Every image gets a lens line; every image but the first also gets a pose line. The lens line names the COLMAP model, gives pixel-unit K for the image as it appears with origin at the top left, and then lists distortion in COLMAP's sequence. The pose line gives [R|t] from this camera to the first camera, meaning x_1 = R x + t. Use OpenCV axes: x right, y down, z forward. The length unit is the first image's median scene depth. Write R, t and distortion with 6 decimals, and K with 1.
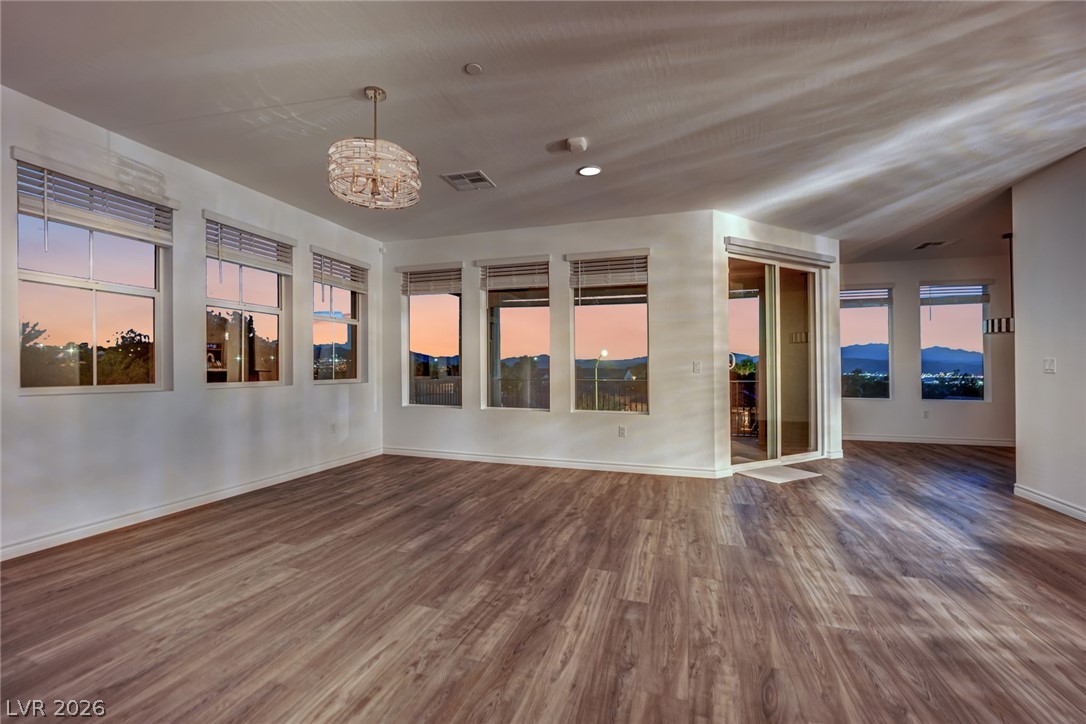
lens RADIAL K [[448.3, 0, 543.0], [0, 448.3, 362.0], [0, 0, 1]] dist [-0.001712, -0.009019]
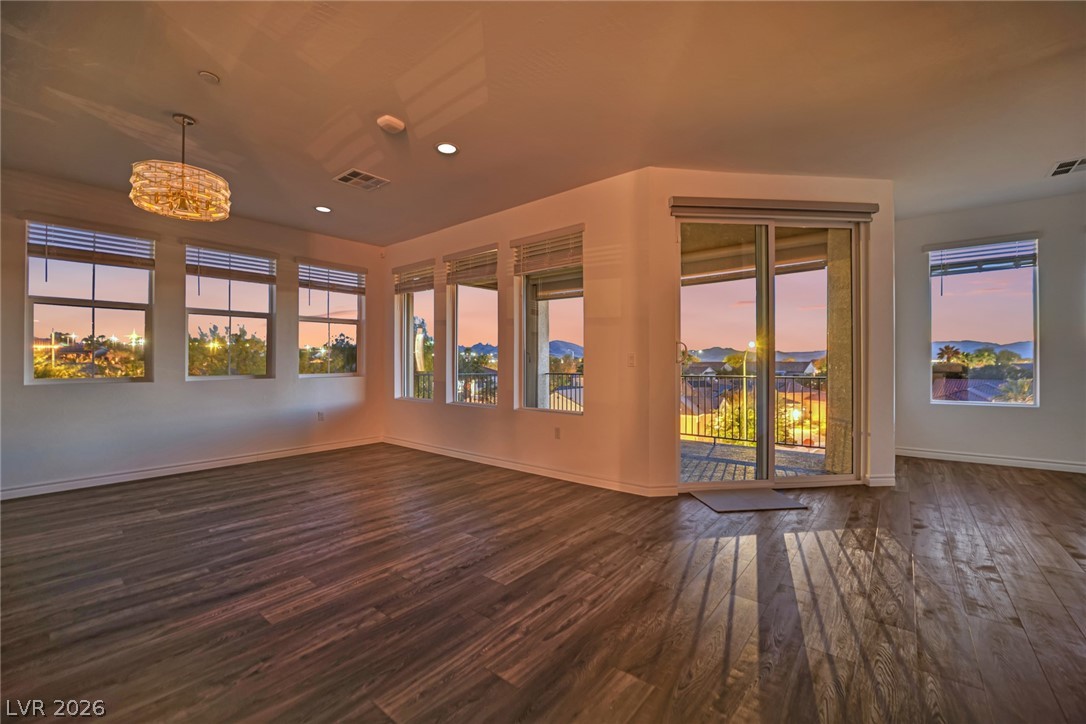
lens RADIAL K [[444.7, 0, 543.0], [0, 444.7, 362.0], [0, 0, 1]] dist [-0.011640, -0.000455]
pose [[0.927003, -0.006017, -0.375006, 0.690989], [0.011411, 0.999861, 0.012165, 0.002829], [0.374880, -0.015556, 0.926943, 0.247325]]
